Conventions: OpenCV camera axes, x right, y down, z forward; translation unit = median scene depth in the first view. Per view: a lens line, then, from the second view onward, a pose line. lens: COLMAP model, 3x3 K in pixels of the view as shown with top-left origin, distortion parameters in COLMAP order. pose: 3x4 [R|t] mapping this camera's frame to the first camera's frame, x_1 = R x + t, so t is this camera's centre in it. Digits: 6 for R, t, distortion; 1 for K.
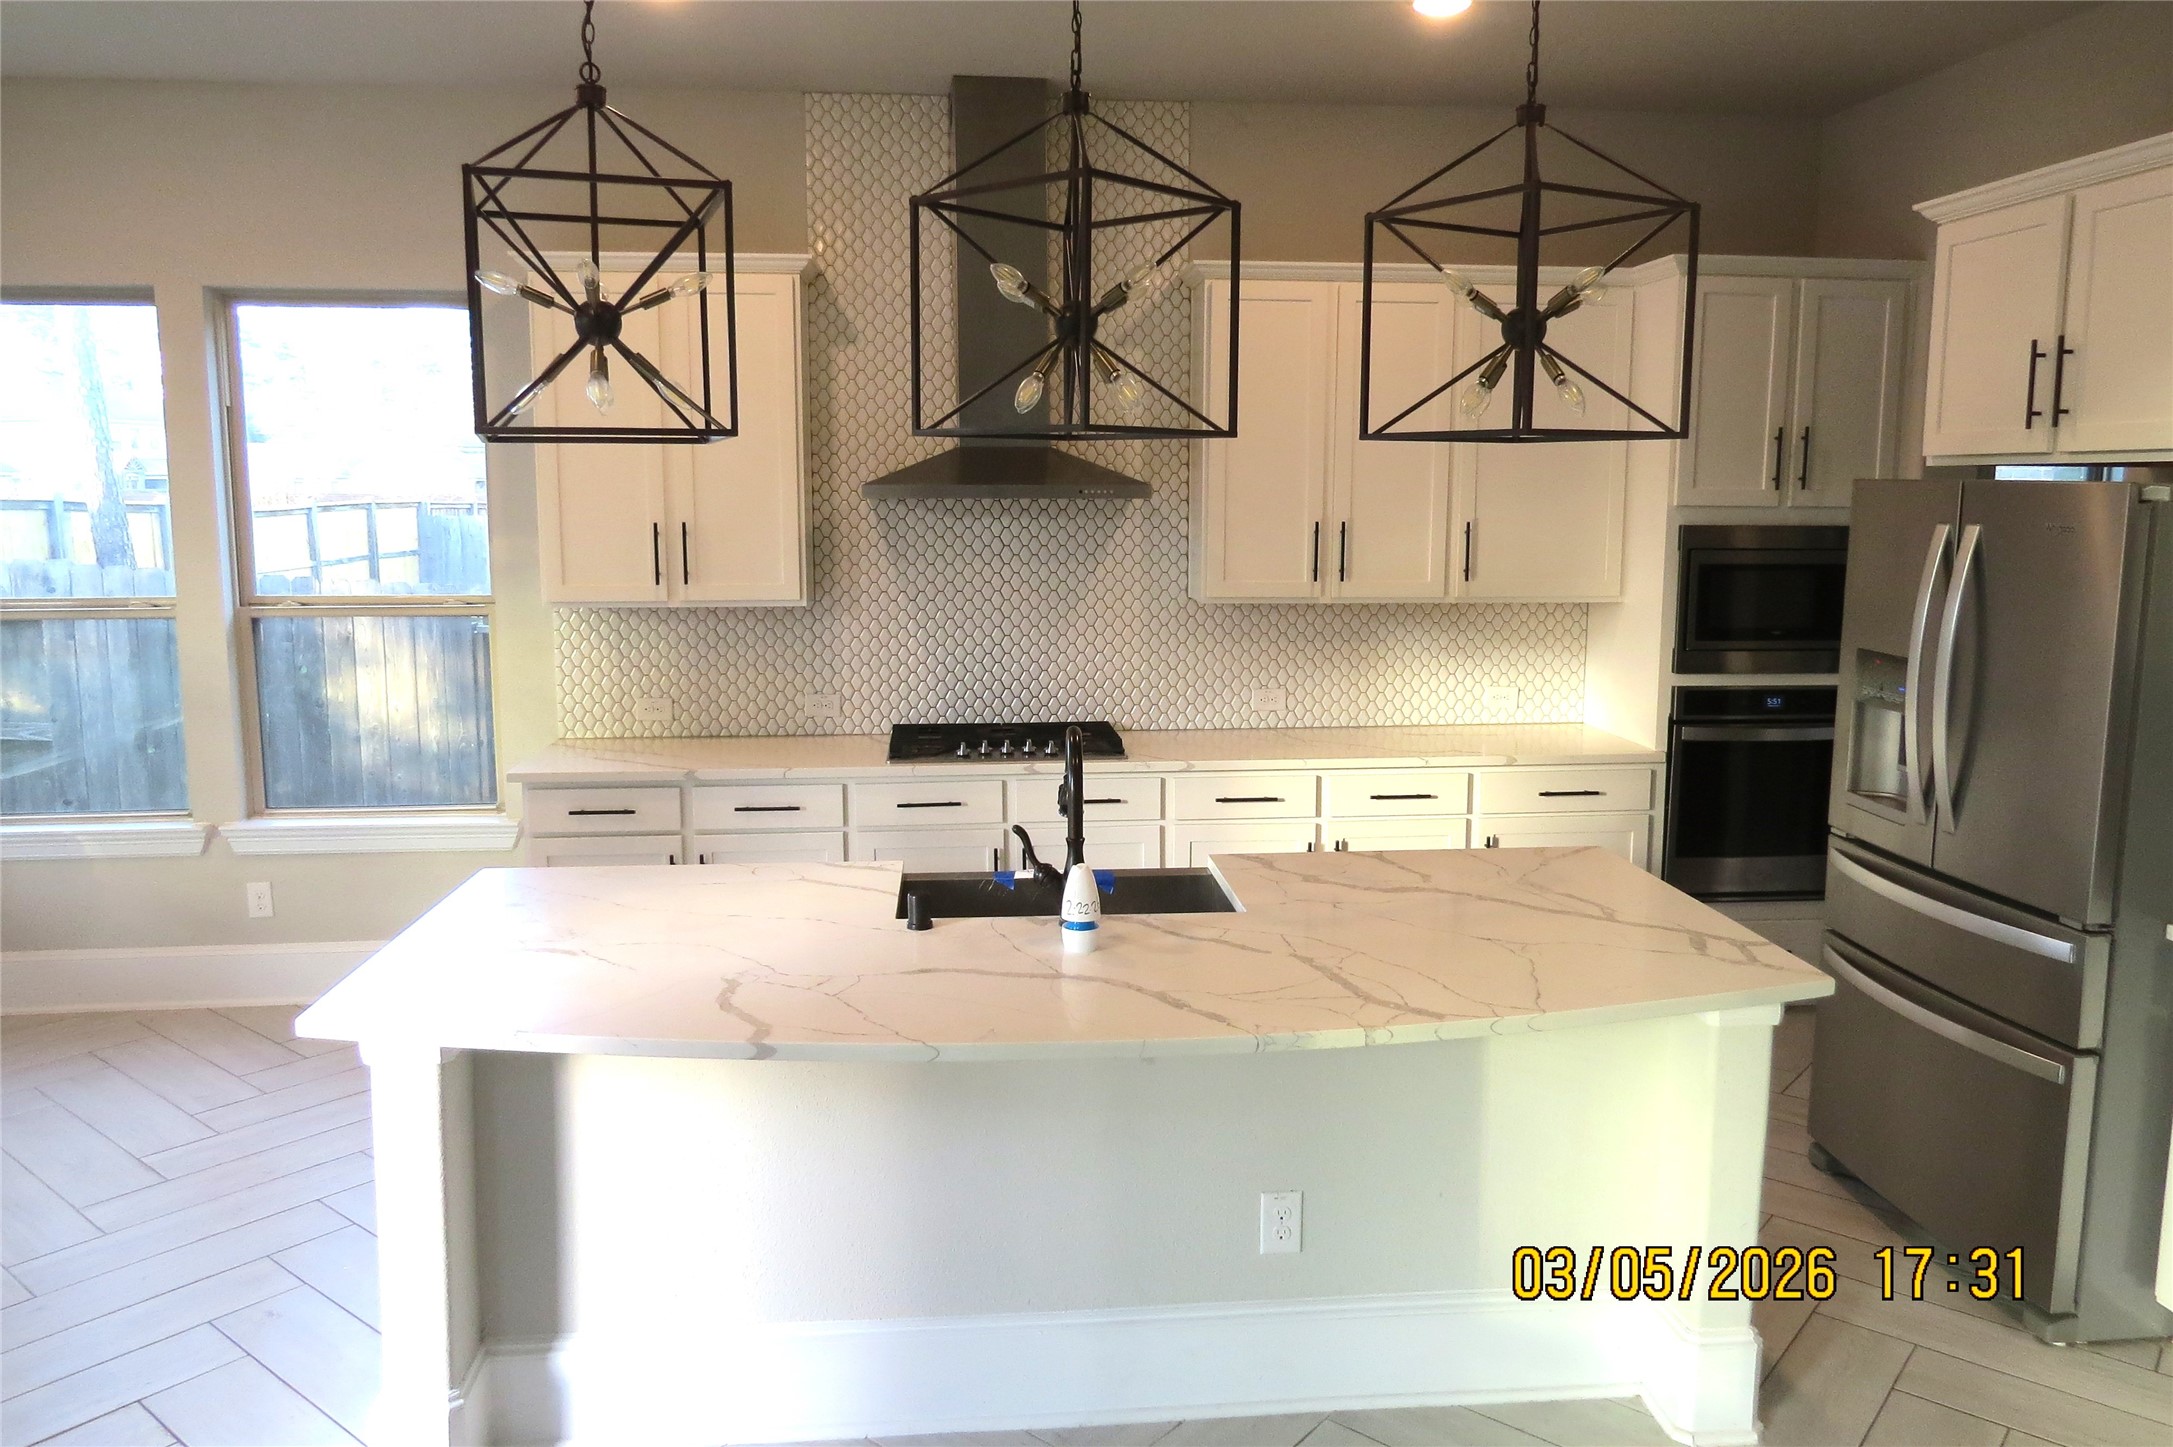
lens RADIAL K [[1593.5, 0, 1089.2], [0, 1593.5, 688.6], [0, 0, 1]] dist [-0.009475, 0.000103]
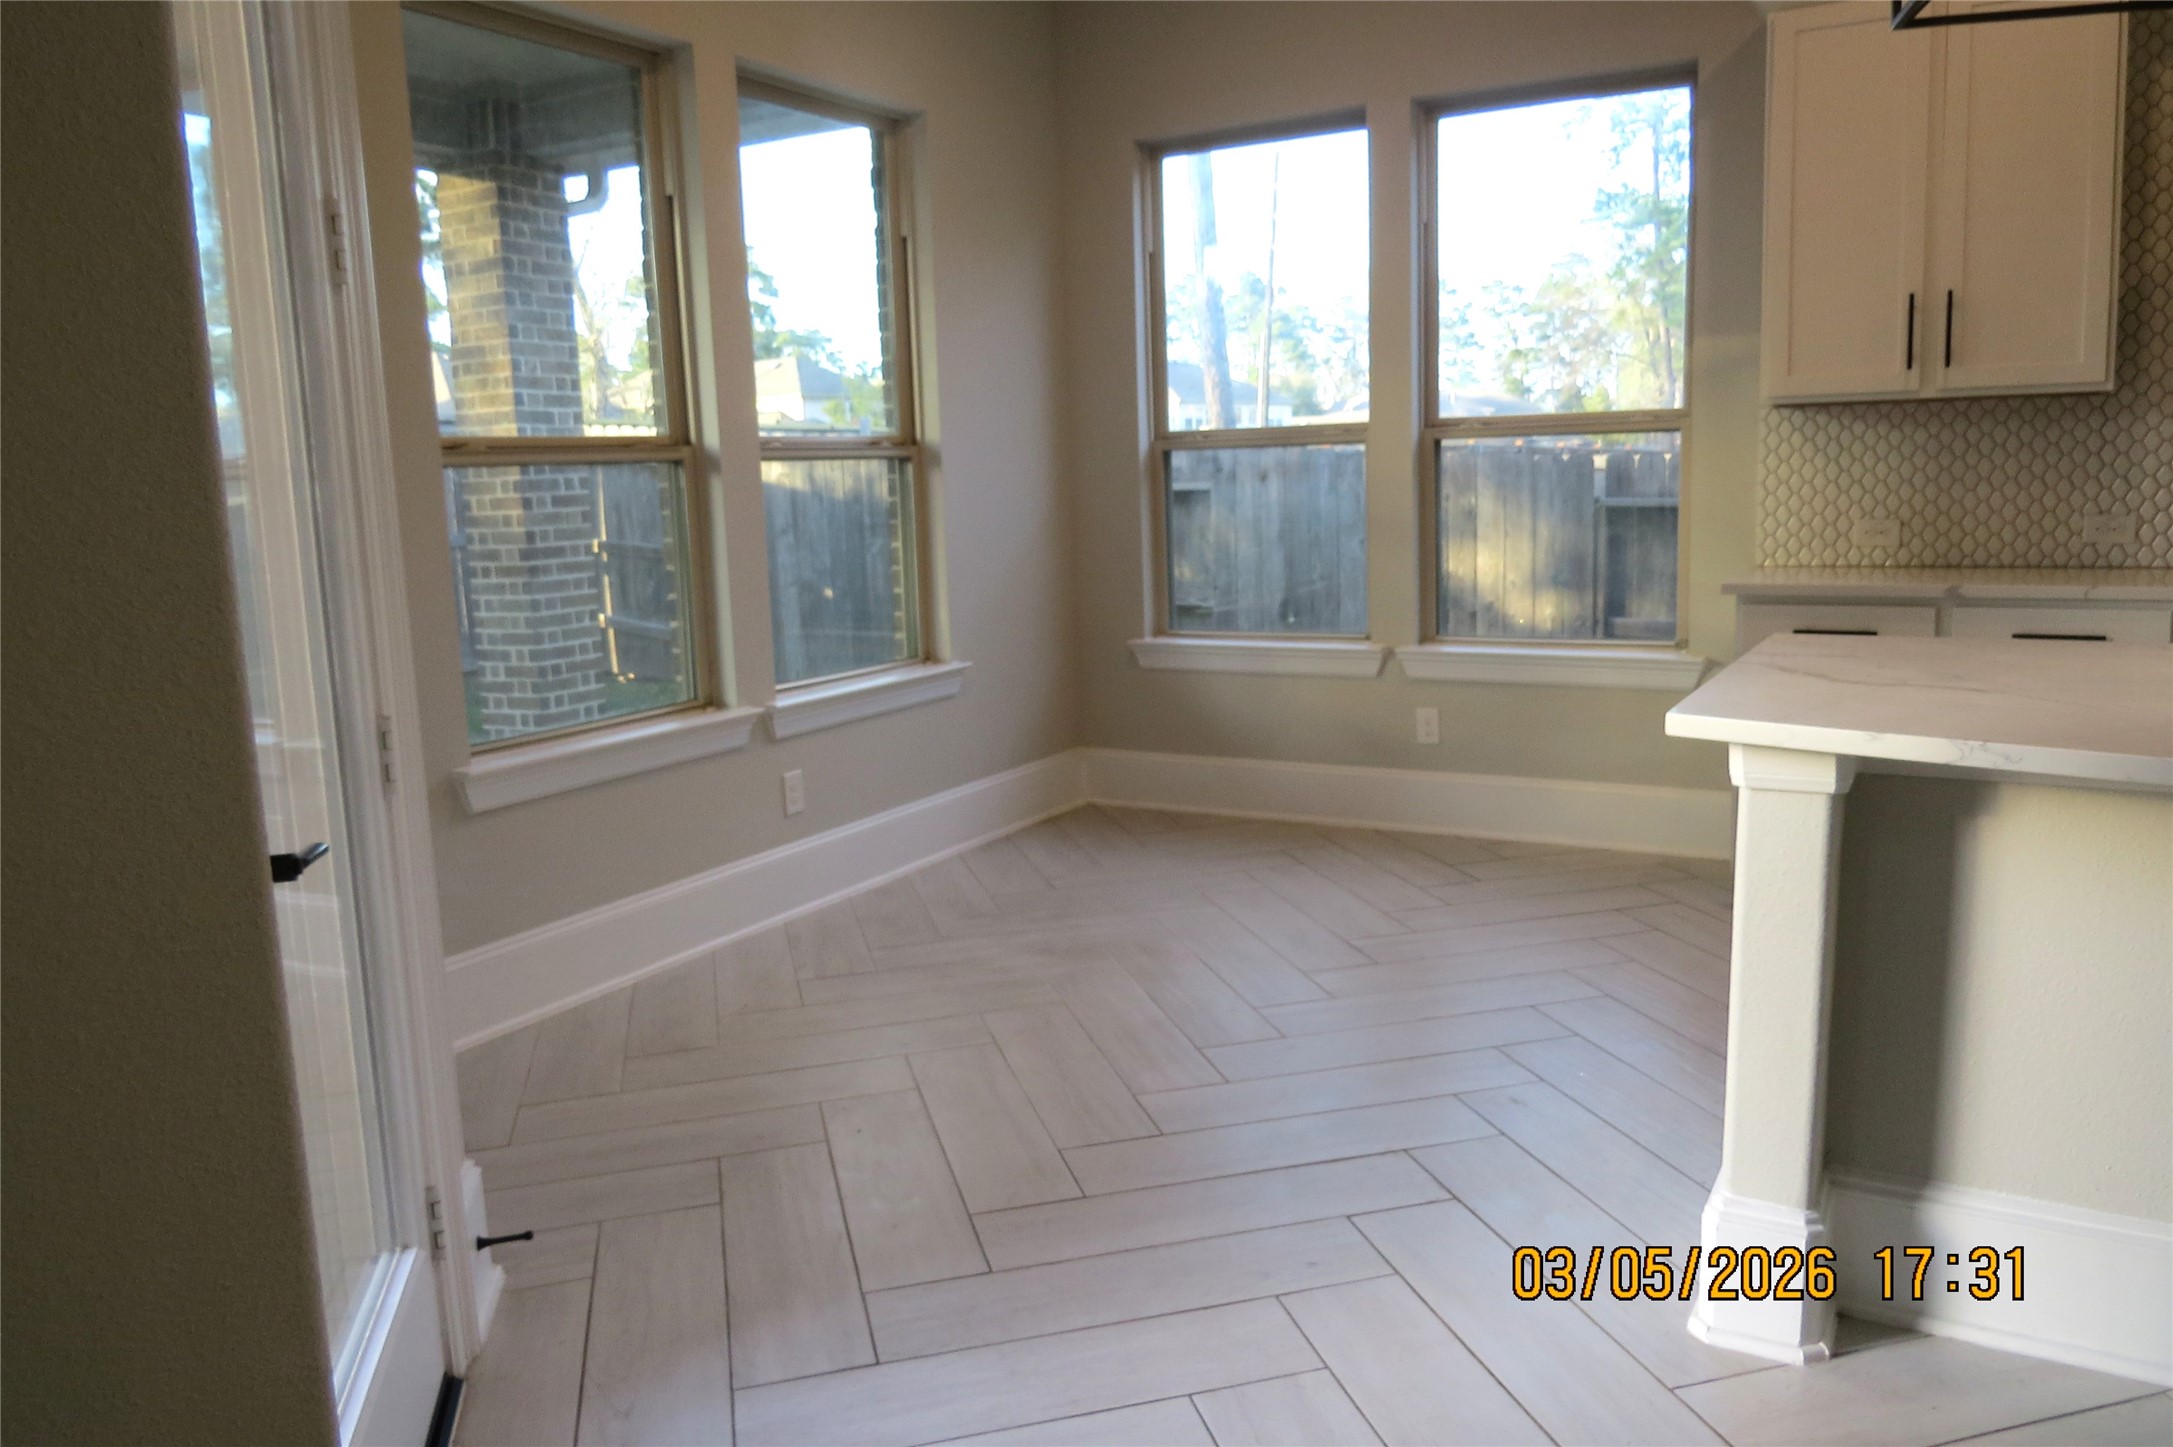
lens RADIAL K [[1593.5, 0, 1089.2], [0, 1593.5, 688.6], [0, 0, 1]] dist [-0.009475, 0.000103]
pose [[0.811946, 0.056051, -0.581035, -0.117483], [-0.039109, 0.998366, 0.041659, 0.076783], [0.582420, -0.011101, 0.812812, 0.068894]]
